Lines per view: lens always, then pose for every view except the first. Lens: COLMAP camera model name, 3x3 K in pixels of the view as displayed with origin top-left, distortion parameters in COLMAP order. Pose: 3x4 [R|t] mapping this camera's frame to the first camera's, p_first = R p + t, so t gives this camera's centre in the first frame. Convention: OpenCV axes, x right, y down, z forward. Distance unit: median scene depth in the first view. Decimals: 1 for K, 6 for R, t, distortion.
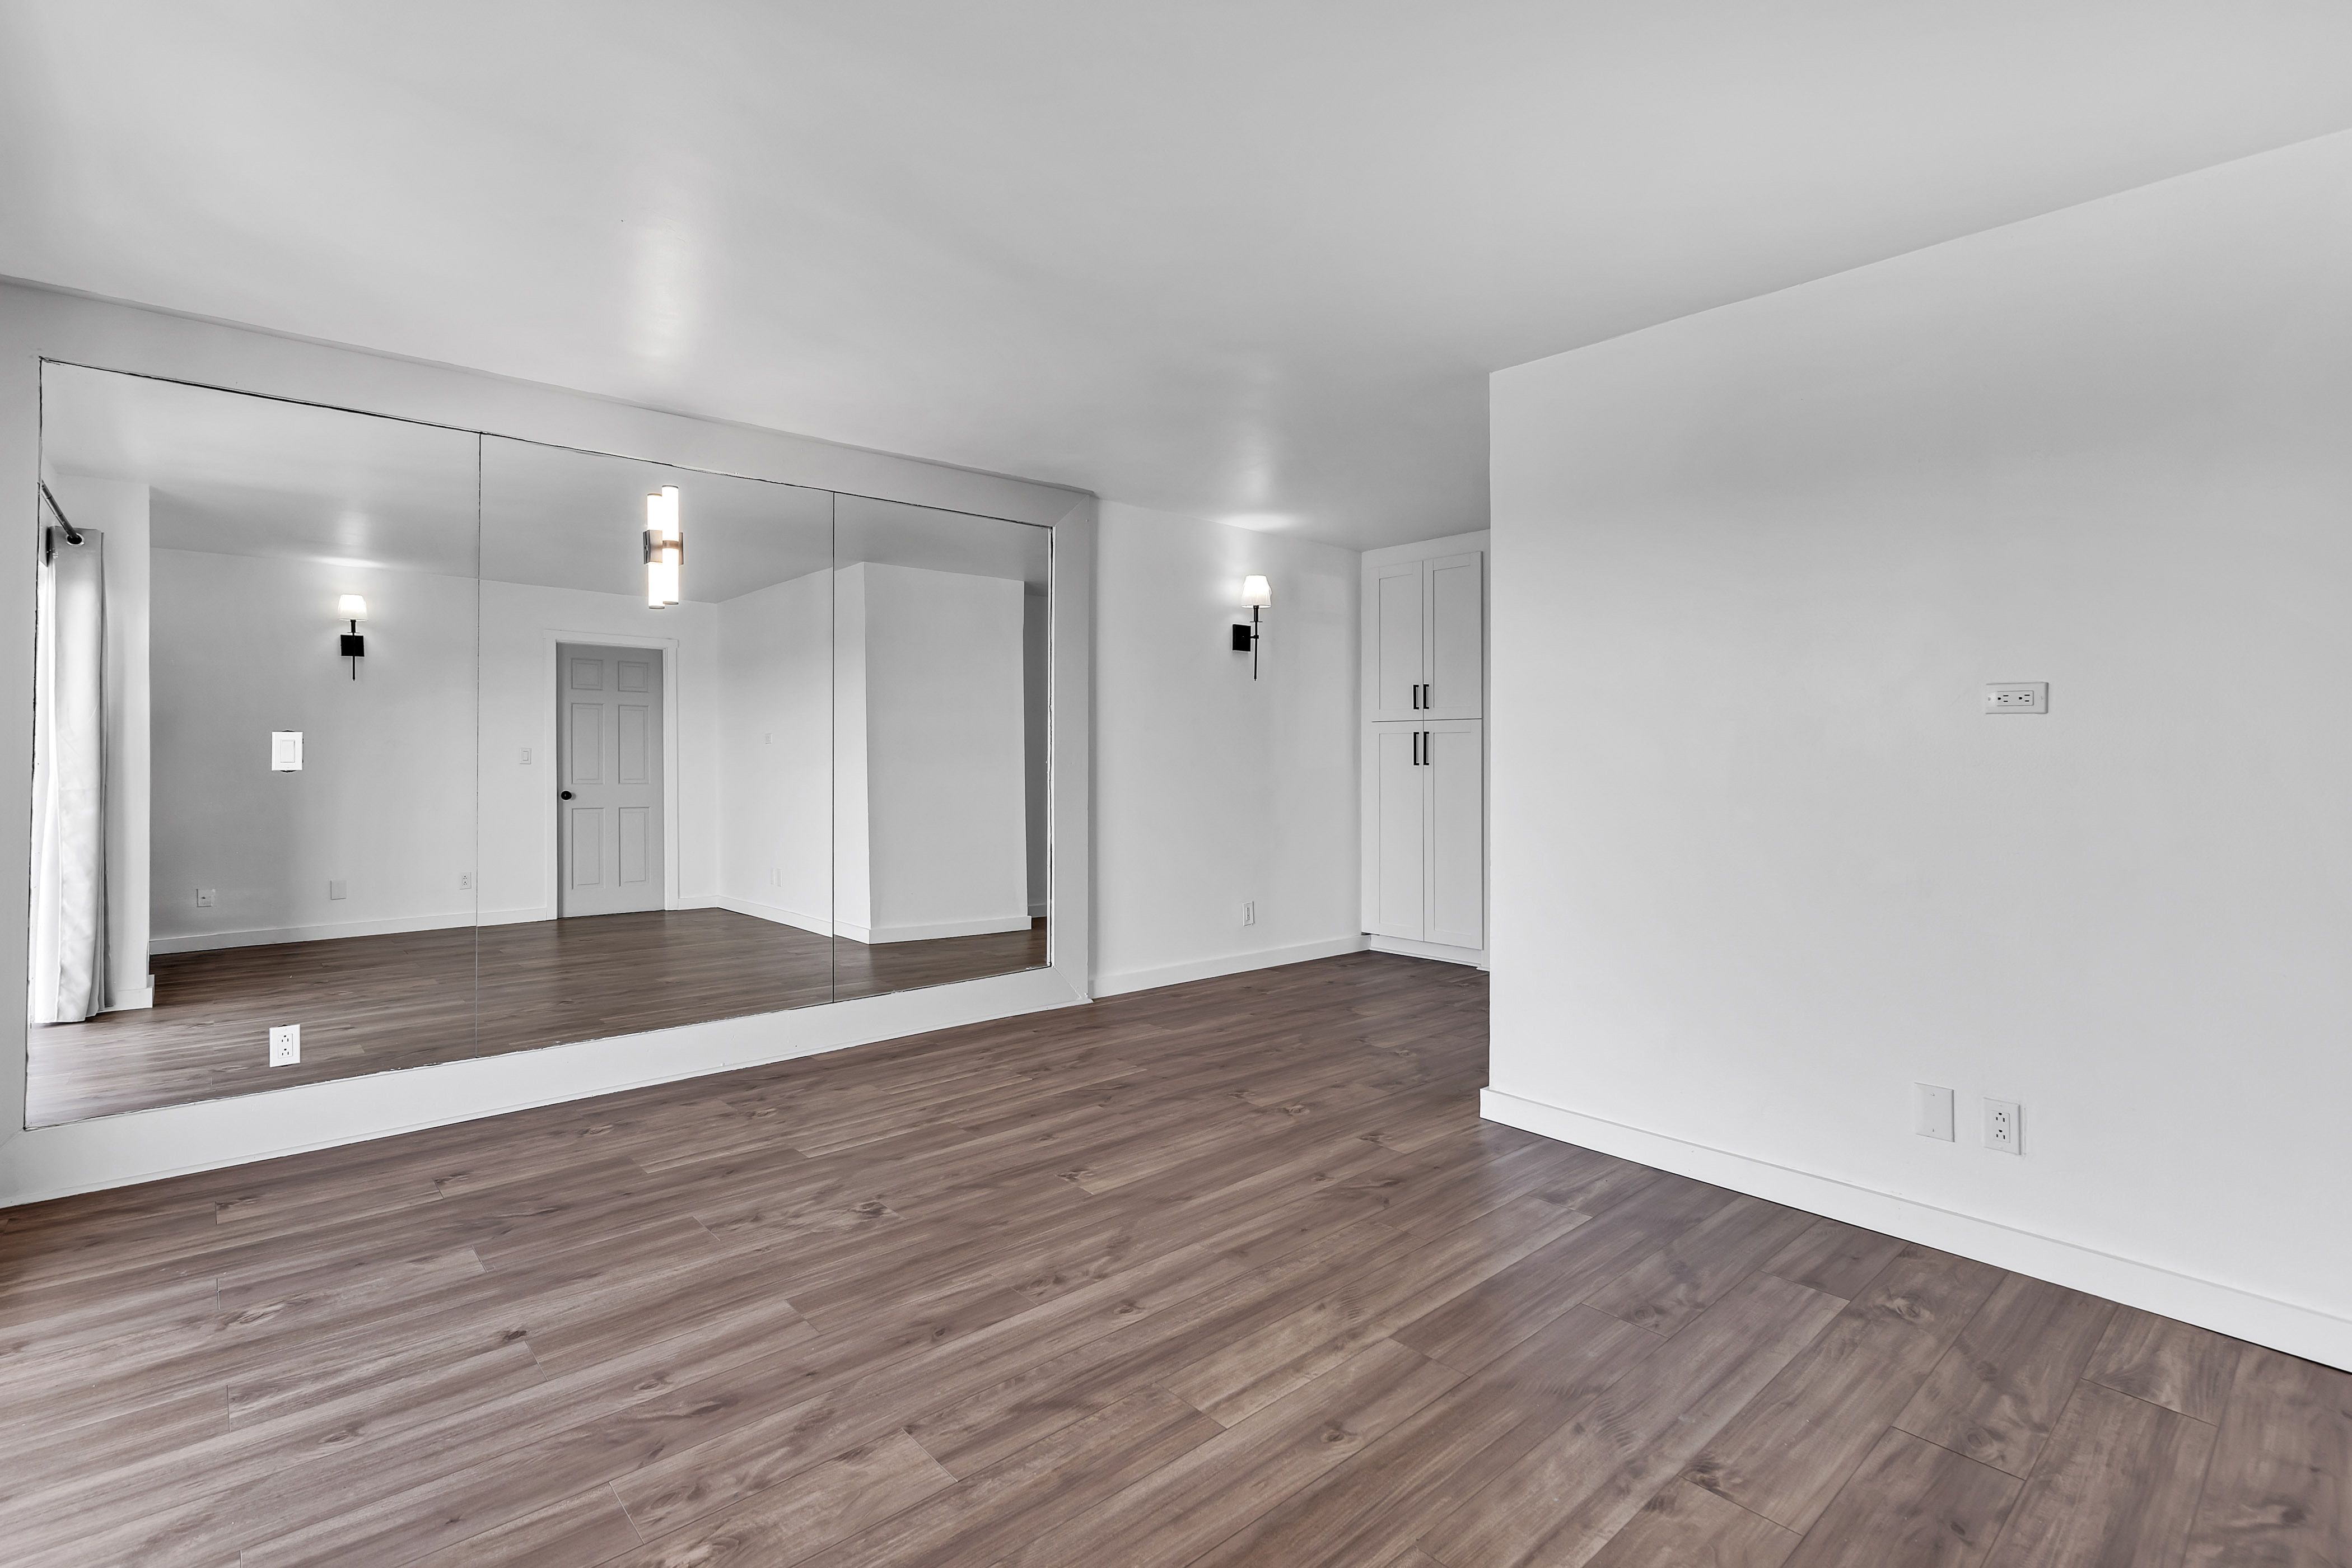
lens RADIAL K [[1106.0, 0, 1161.0], [0, 1106.0, 756.9], [0, 0, 1]] dist [-0.001195, 0.000743]
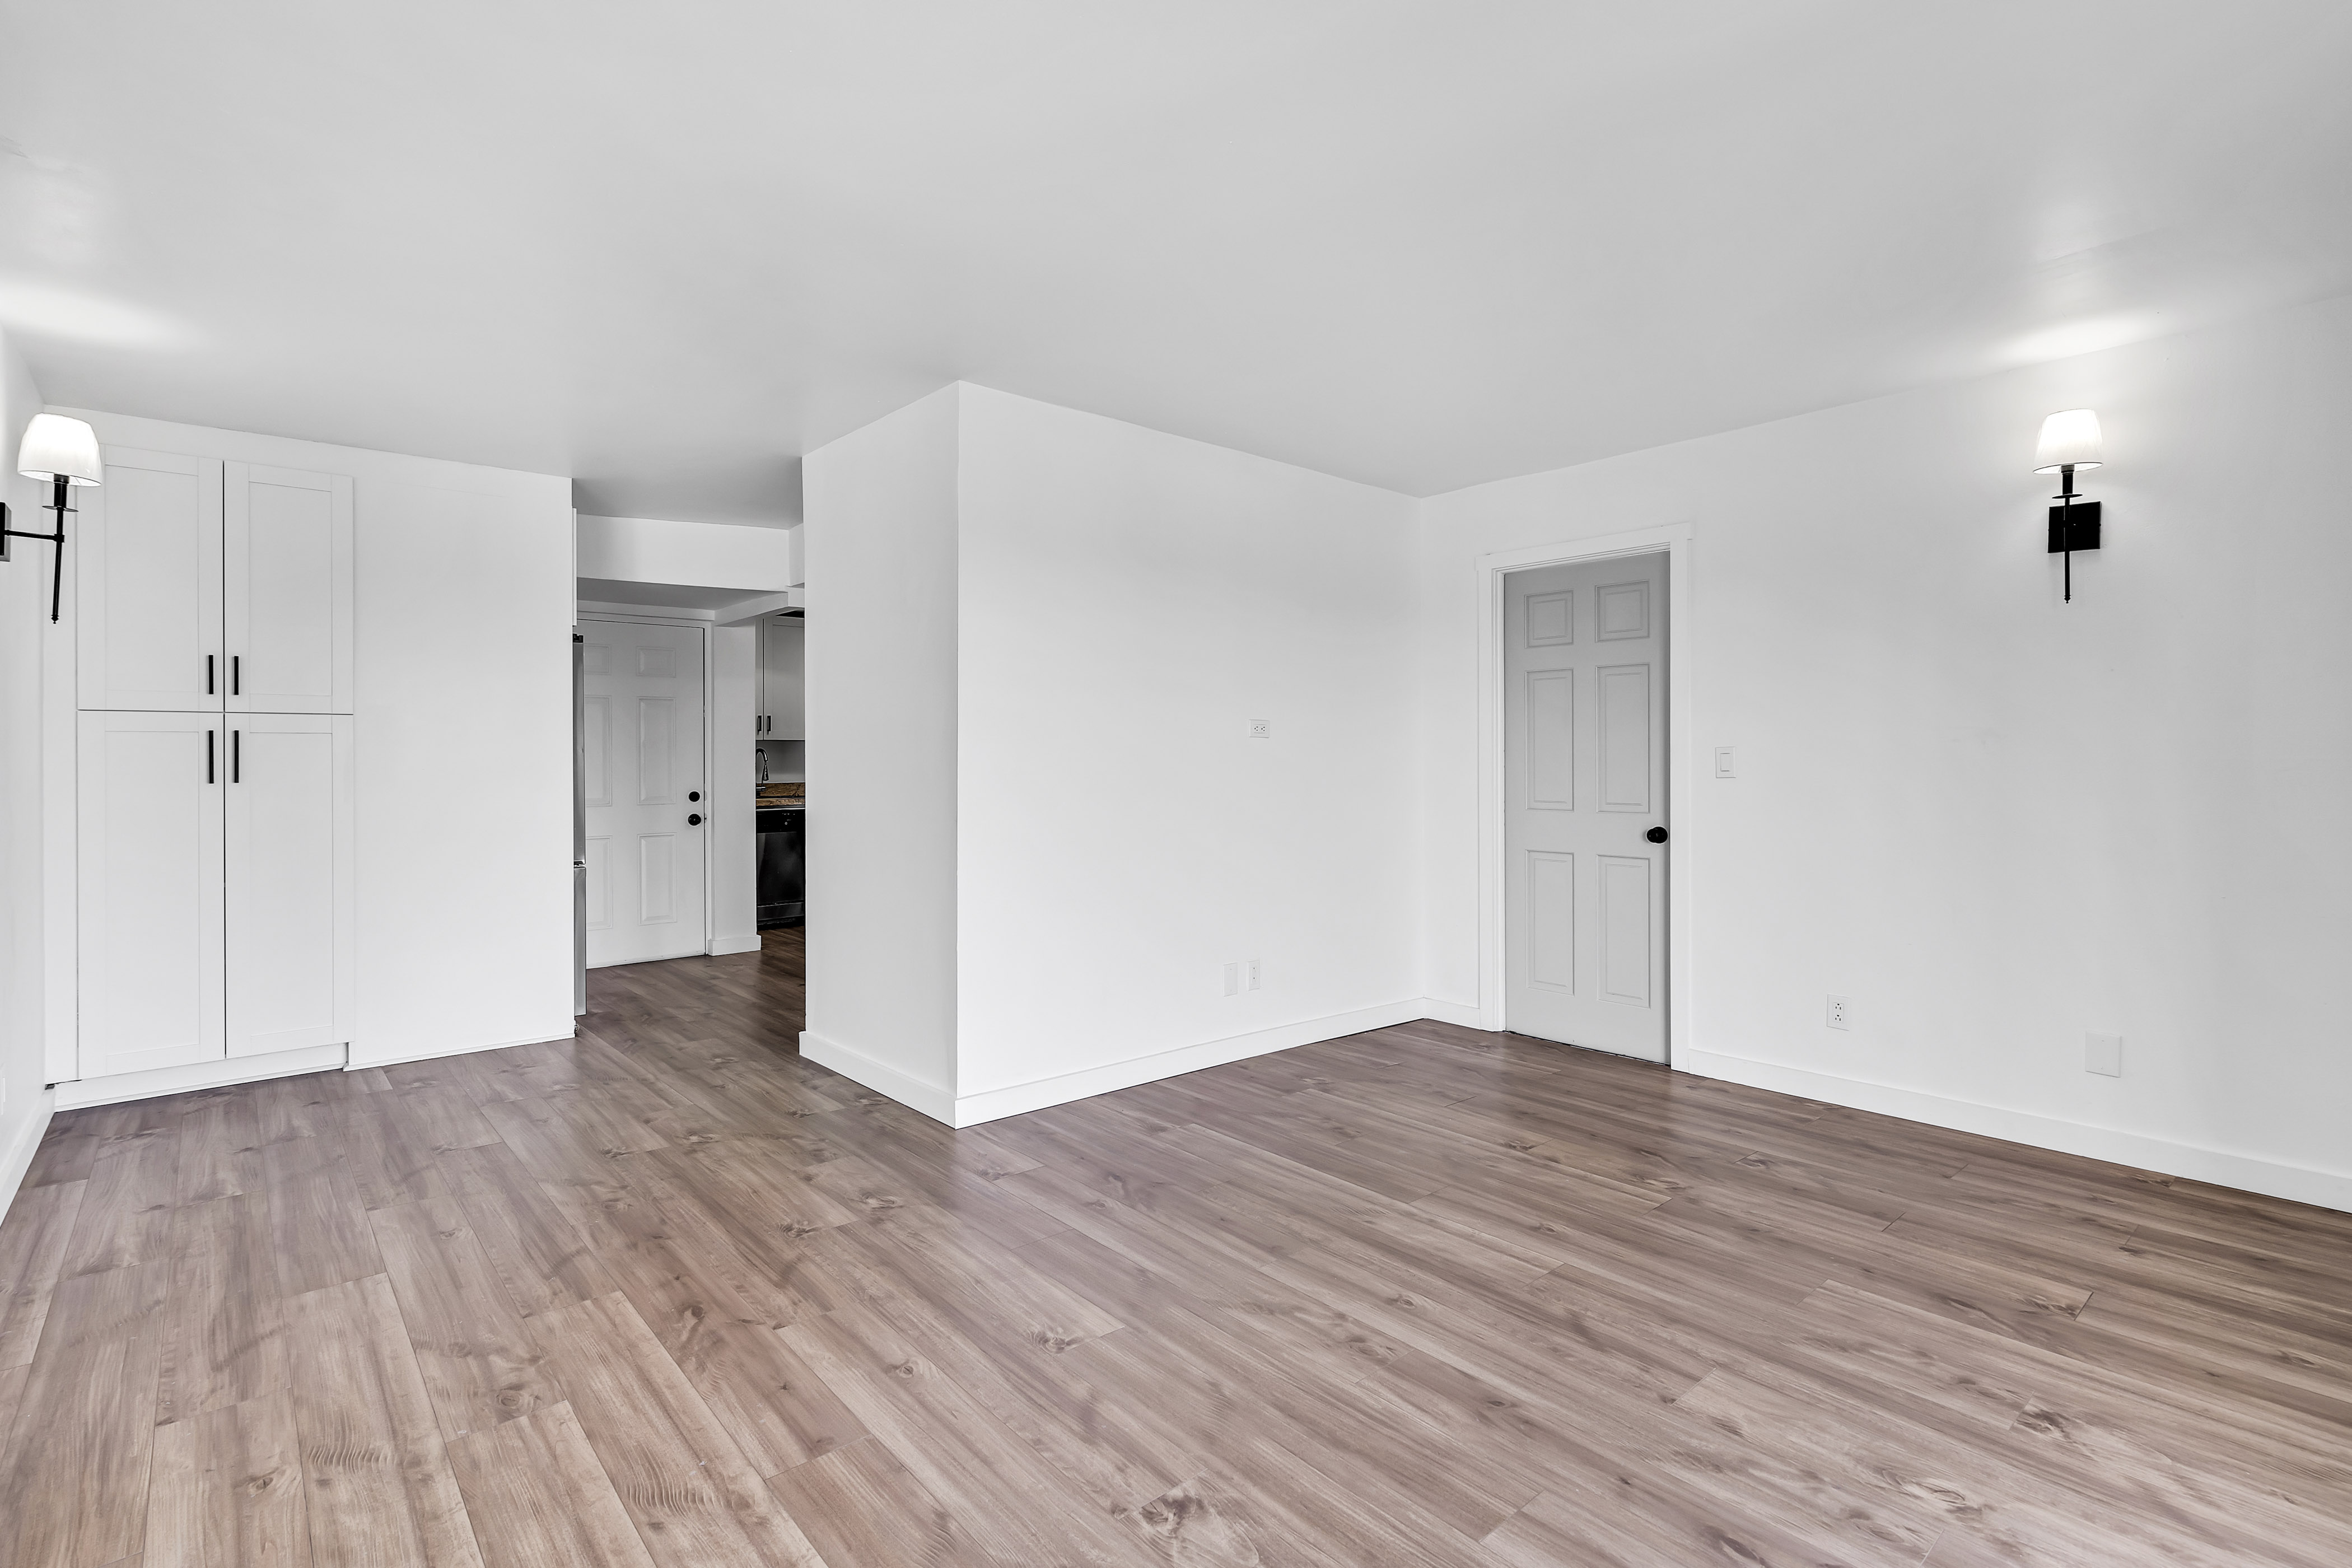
lens RADIAL K [[1106.0, 0, 1161.0], [0, 1106.0, 756.9], [0, 0, 1]] dist [-0.001195, 0.000743]
pose [[0.010867, 0.000892, 0.999941, -0.929971], [0.005731, 0.999983, -0.000955, -0.009775], [-0.999925, 0.005741, 0.010861, 1.056528]]
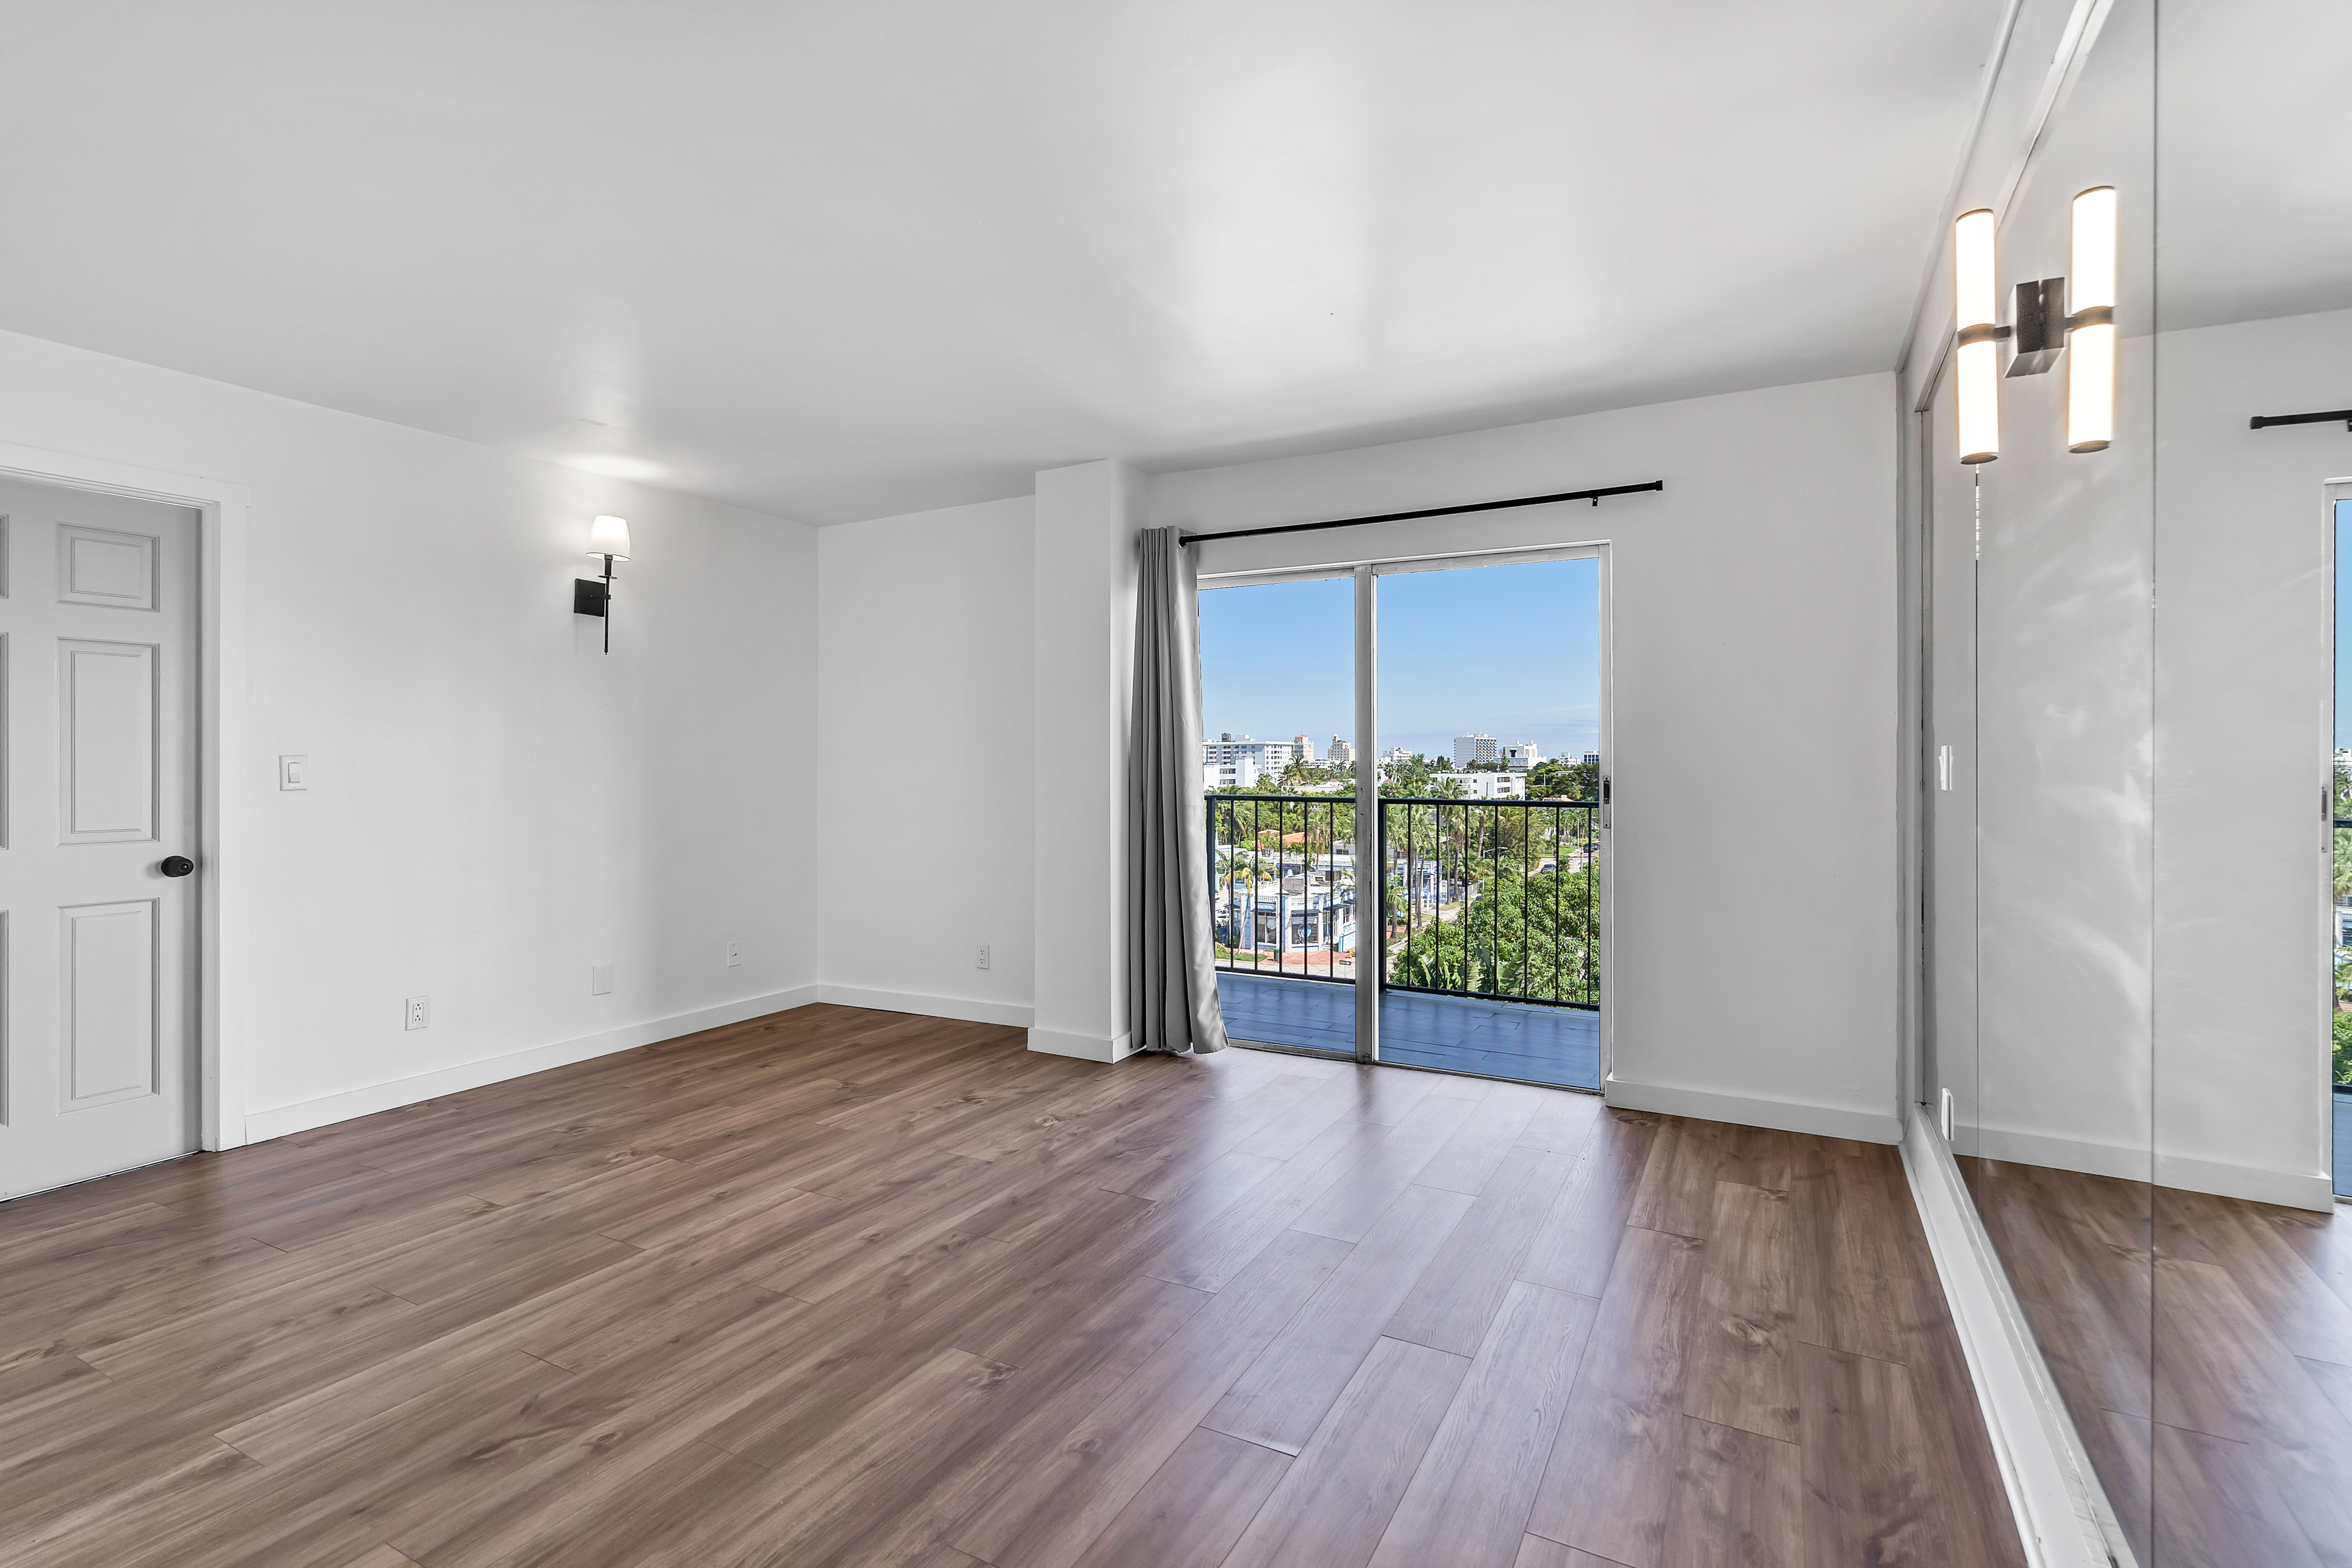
lens RADIAL K [[1095.3, 0, 1201.3], [0, 1095.3, 770.1], [0, 0, 1]] dist [0.000942, 0.000601]
pose [[-0.933085, 0.003305, -0.359640, 0.054913], [0.000288, 0.999964, 0.008442, -0.013021], [0.359655, 0.007774, -0.933053, 1.939822]]
